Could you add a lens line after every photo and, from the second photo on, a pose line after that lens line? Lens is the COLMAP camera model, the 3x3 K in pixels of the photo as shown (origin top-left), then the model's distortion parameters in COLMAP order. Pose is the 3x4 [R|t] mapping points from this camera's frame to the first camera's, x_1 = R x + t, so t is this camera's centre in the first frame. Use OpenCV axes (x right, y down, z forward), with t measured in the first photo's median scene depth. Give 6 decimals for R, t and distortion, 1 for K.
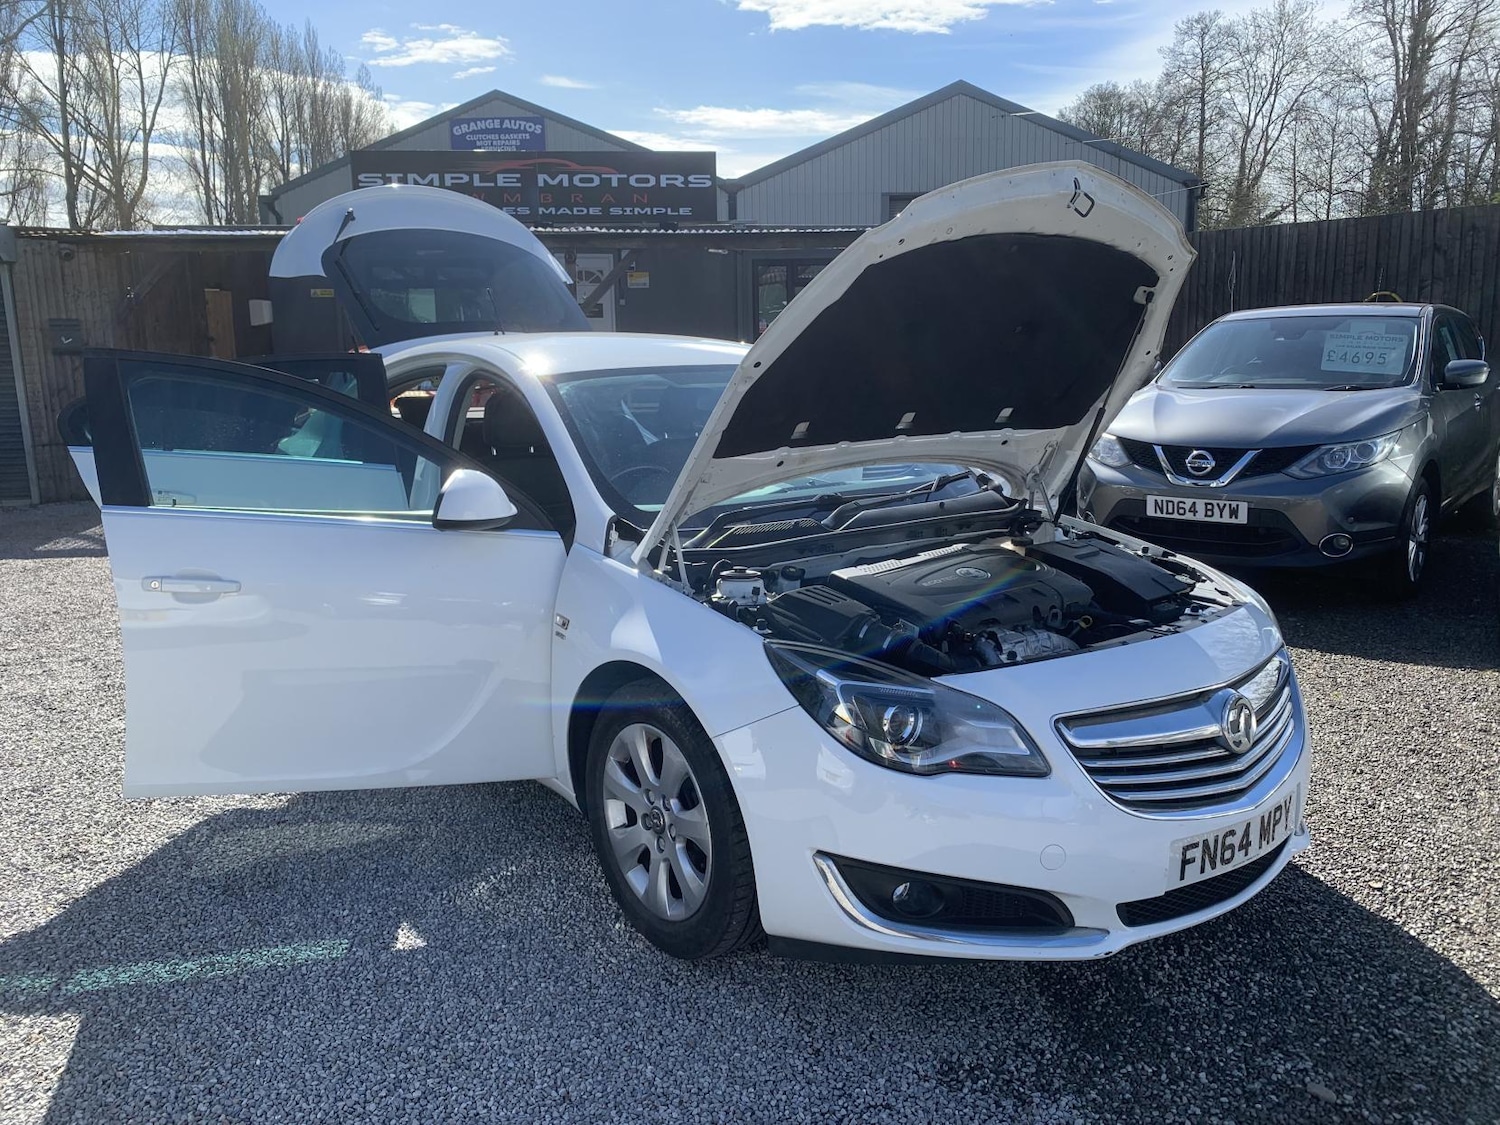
lens RADIAL K [[1141.2, 0, 752.1], [0, 1141.2, 558.8], [0, 0, 1]] dist [0.001067, -0.004963]
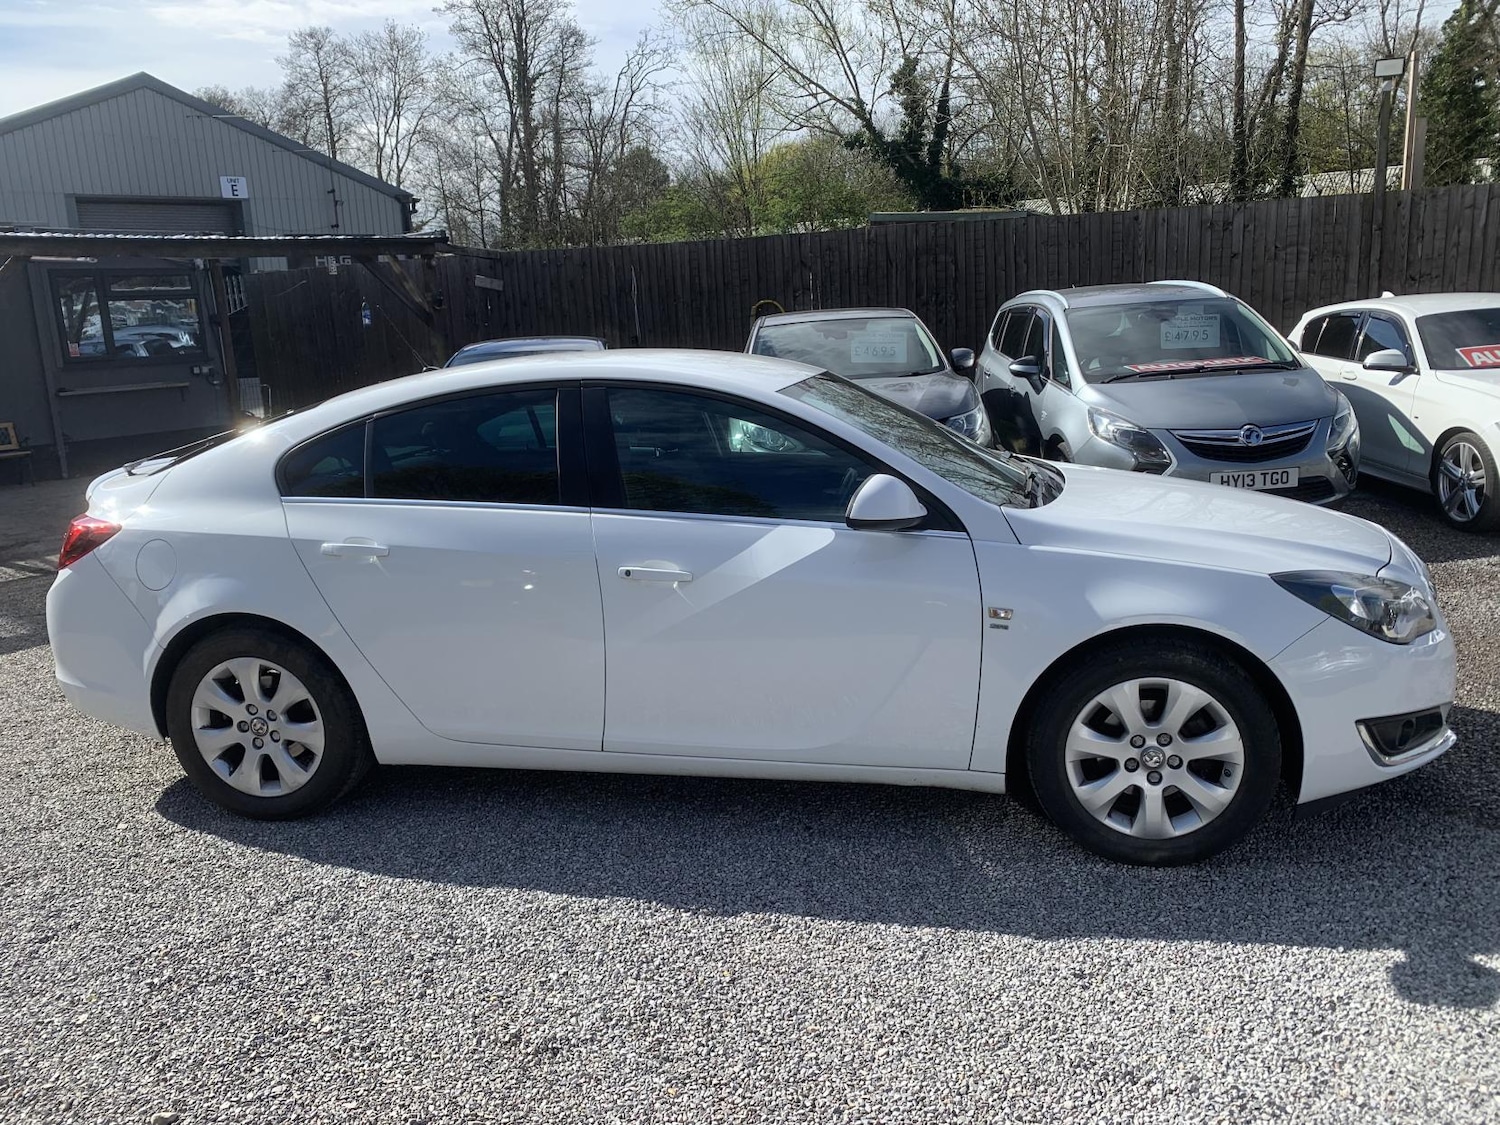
lens RADIAL K [[1141.2, 0, 748.9], [0, 1141.2, 562.0], [0, 0, 1]] dist [0.001067, -0.004963]
pose [[0.752121, -0.157668, 0.639886, -0.491365], [0.162469, 0.985352, 0.051825, -0.041086], [-0.638684, 0.064983, 0.766720, 0.162089]]
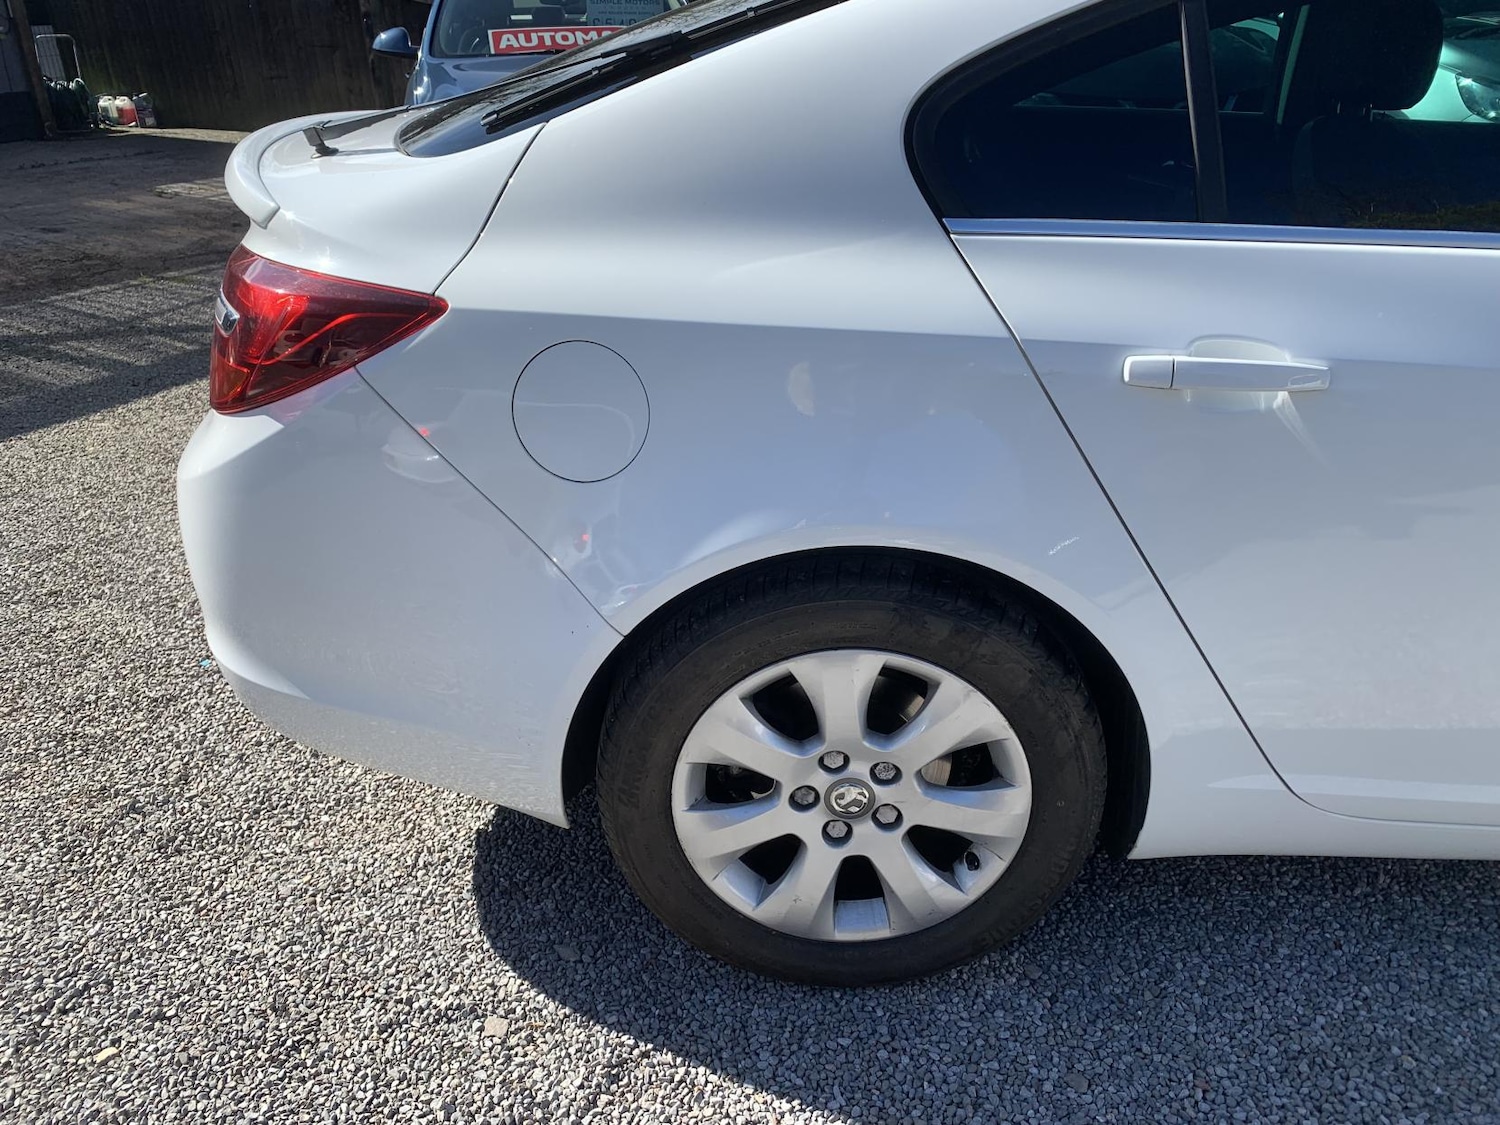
lens RADIAL K [[1141.2, 0, 755.2], [0, 1141.2, 553.4], [0, 0, 1]] dist [0.001067, -0.004963]
pose [[0.627687, -0.343232, 0.698714, -0.481940], [0.158031, 0.935045, 0.317359, -0.097783], [-0.762257, -0.088784, 0.641157, 0.654921]]
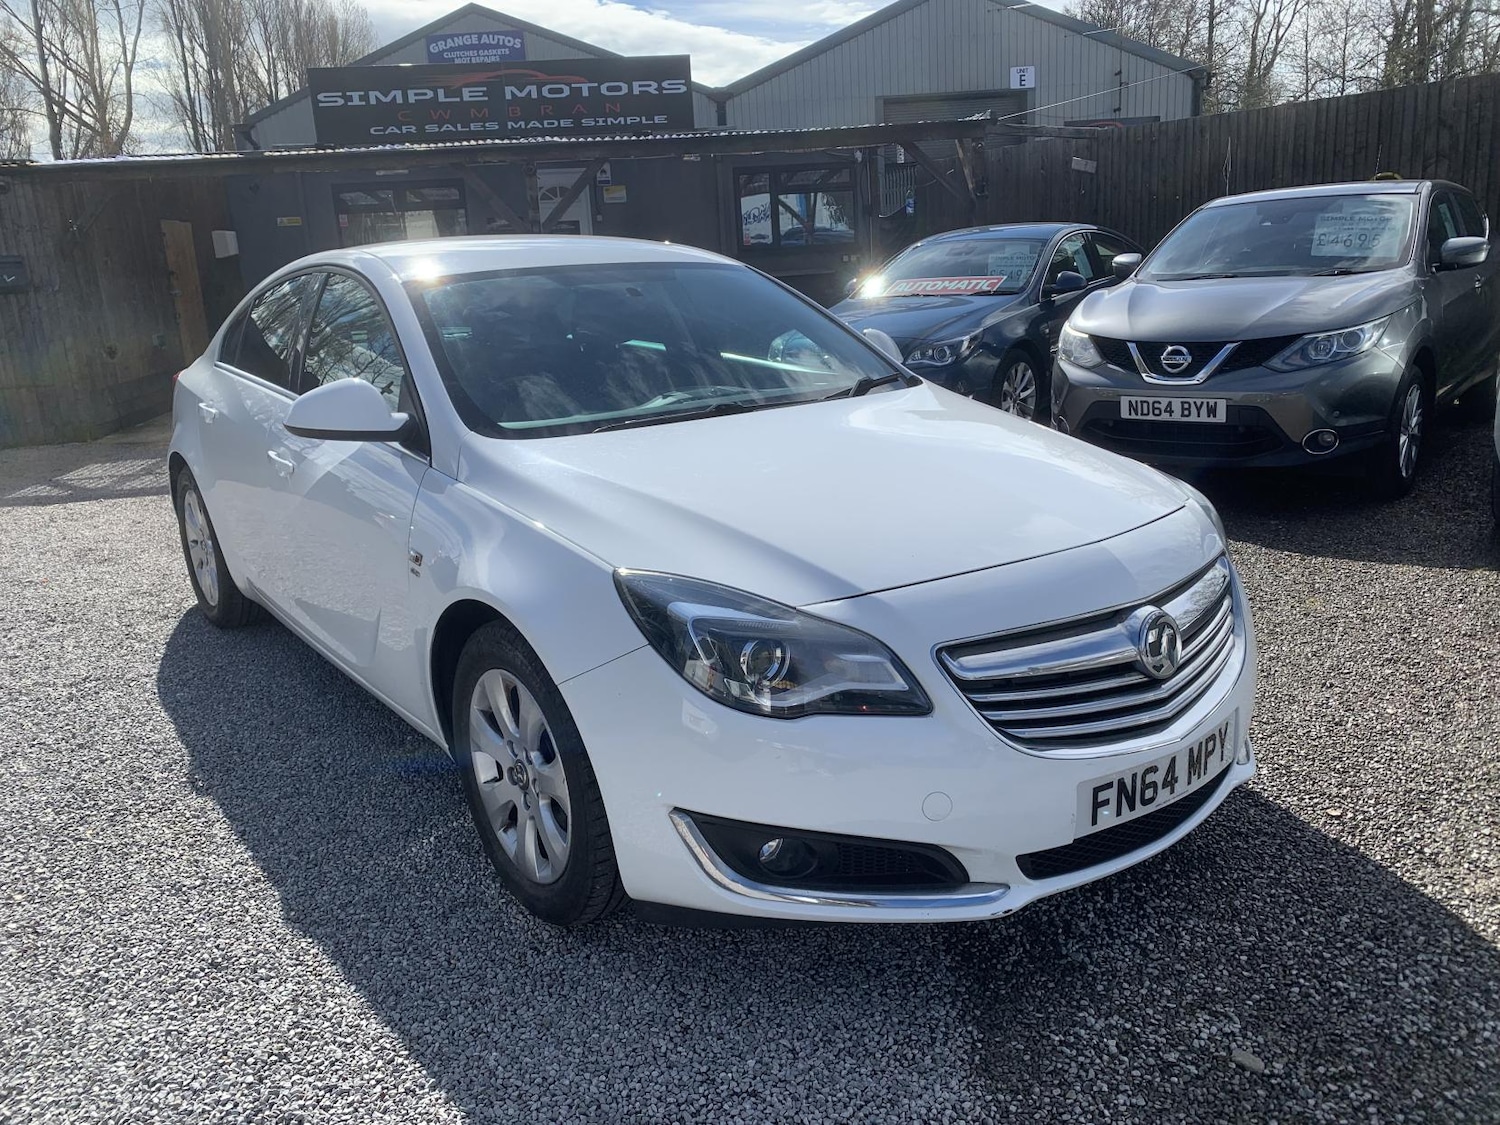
lens RADIAL K [[1141.2, 0, 761.0], [0, 1141.2, 556.2], [0, 0, 1]] dist [0.001067, -0.004963]
pose [[0.999308, -0.036419, -0.007624, 0.052817], [0.036842, 0.997159, 0.065702, 0.003323], [0.005210, -0.065938, 0.997810, 0.053574]]
